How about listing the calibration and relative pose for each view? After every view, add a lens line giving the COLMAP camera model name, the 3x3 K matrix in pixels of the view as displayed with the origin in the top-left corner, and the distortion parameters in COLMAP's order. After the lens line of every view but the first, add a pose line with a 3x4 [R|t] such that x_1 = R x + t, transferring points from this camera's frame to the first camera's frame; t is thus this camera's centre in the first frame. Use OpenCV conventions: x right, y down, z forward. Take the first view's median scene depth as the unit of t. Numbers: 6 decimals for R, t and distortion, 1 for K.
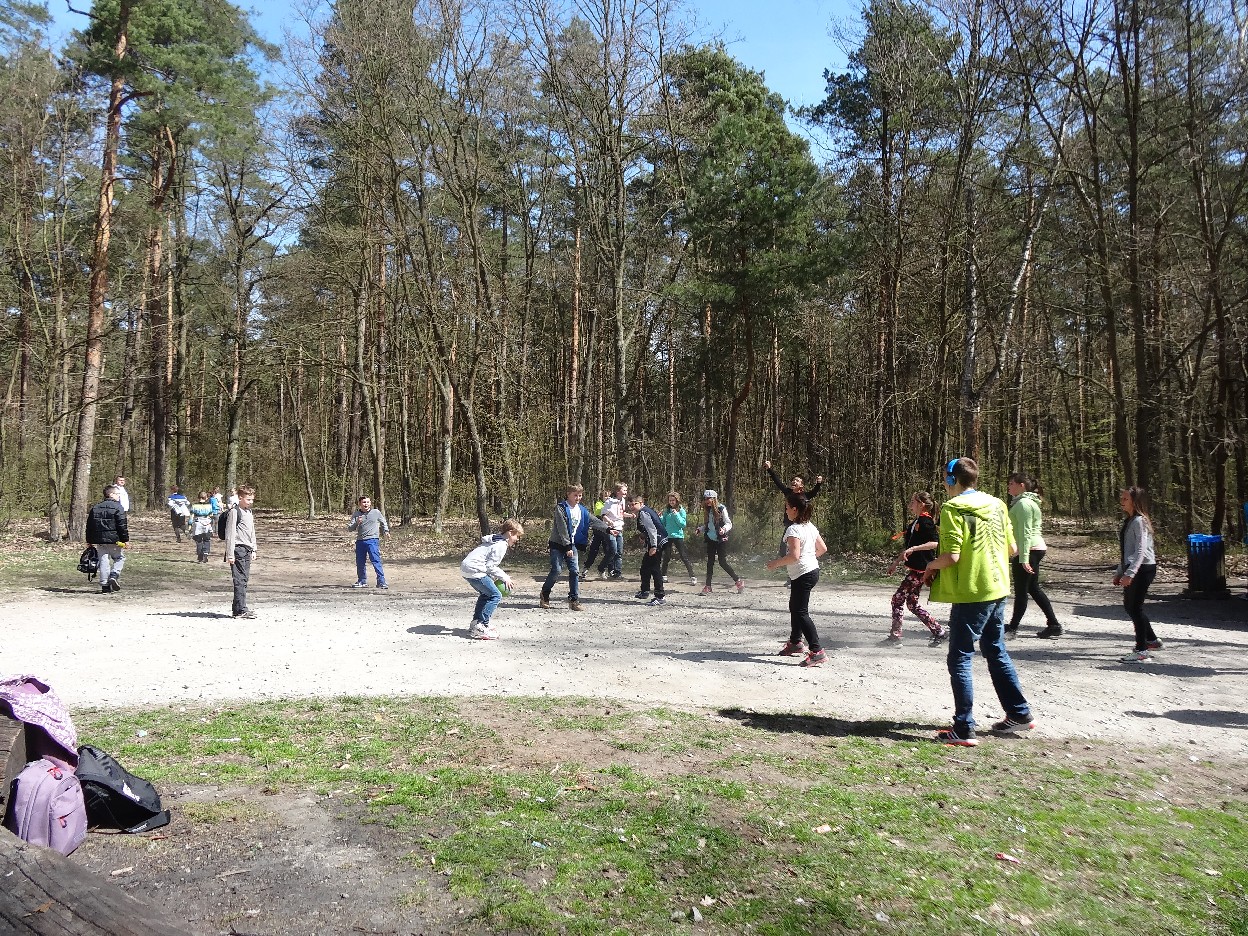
lens RADIAL K [[881.7, 0, 621.2], [0, 881.7, 469.6], [0, 0, 1]] dist [-0.027241, 0.007554]
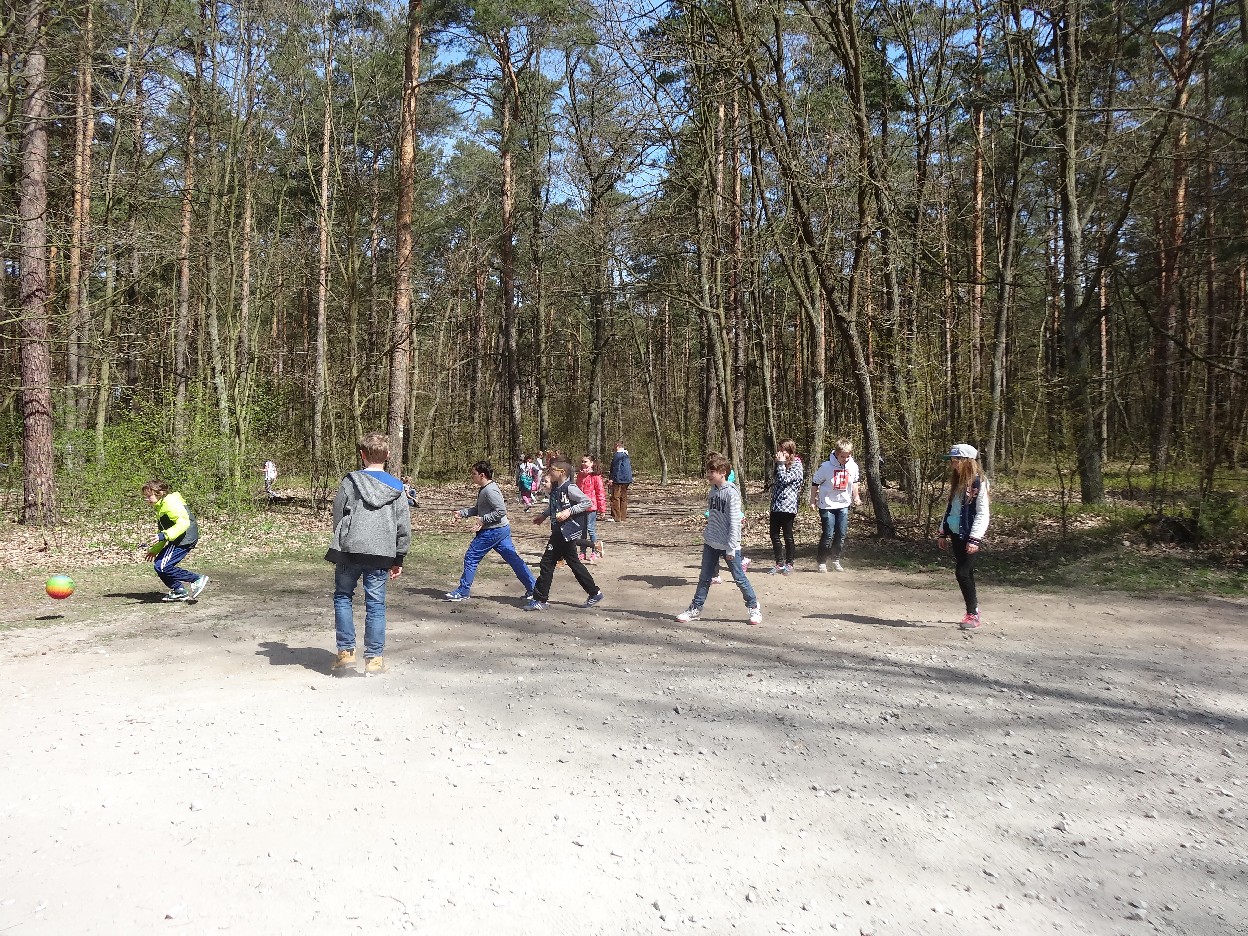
lens RADIAL K [[881.7, 0, 627.0], [0, 881.7, 473.7], [0, 0, 1]] dist [-0.027241, 0.007554]
pose [[0.916841, -0.006197, -0.399205, -0.063331], [0.026867, 0.998571, 0.046204, 0.008953], [0.398348, -0.053087, 0.915697, 0.317469]]
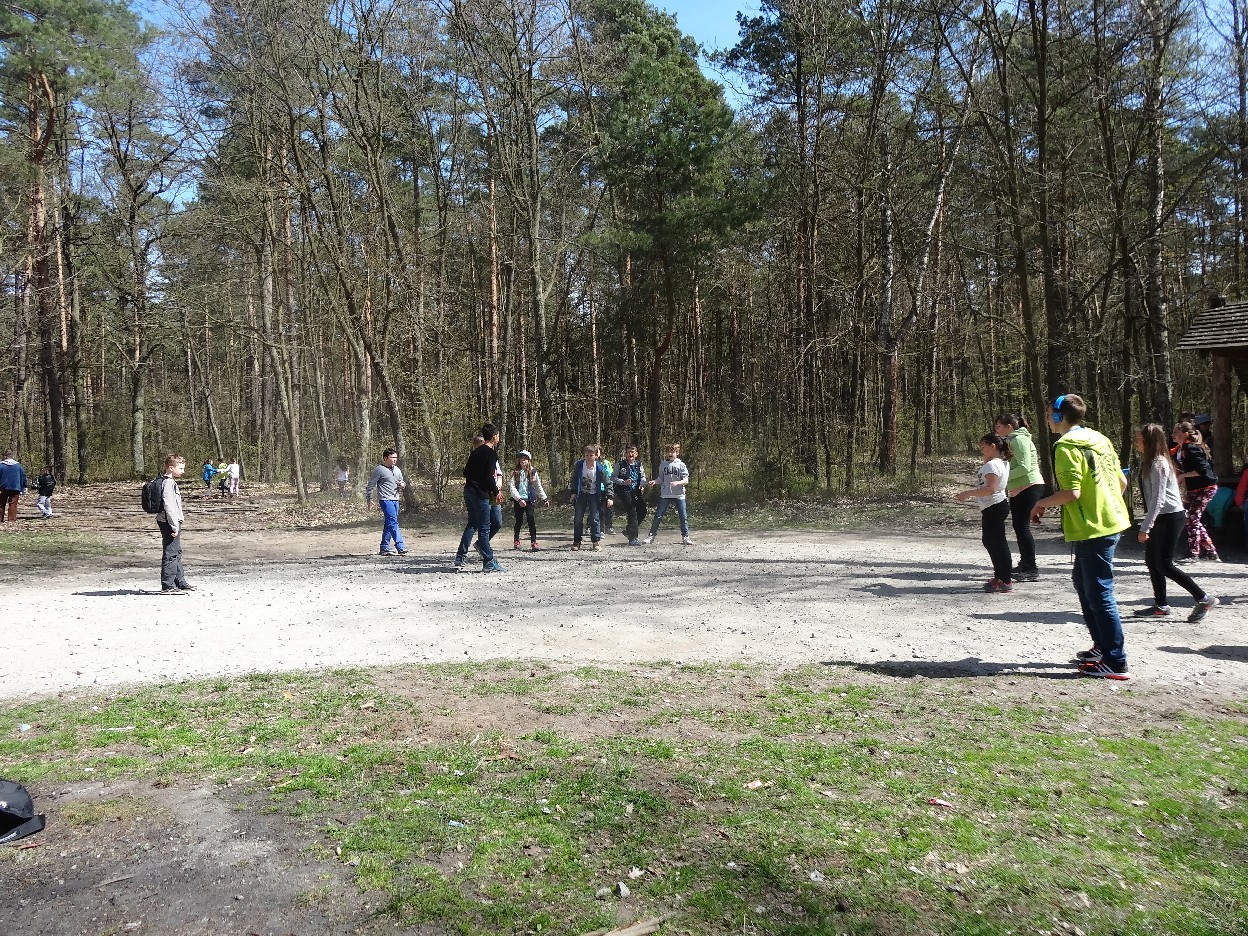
lens RADIAL K [[881.7, 0, 624.0], [0, 881.7, 467.8], [0, 0, 1]] dist [-0.027241, 0.007554]
pose [[0.995678, -0.038817, 0.084374, 0.003684], [0.034660, 0.998138, 0.050194, 0.001390], [-0.086166, -0.047053, 0.995169, 0.012712]]
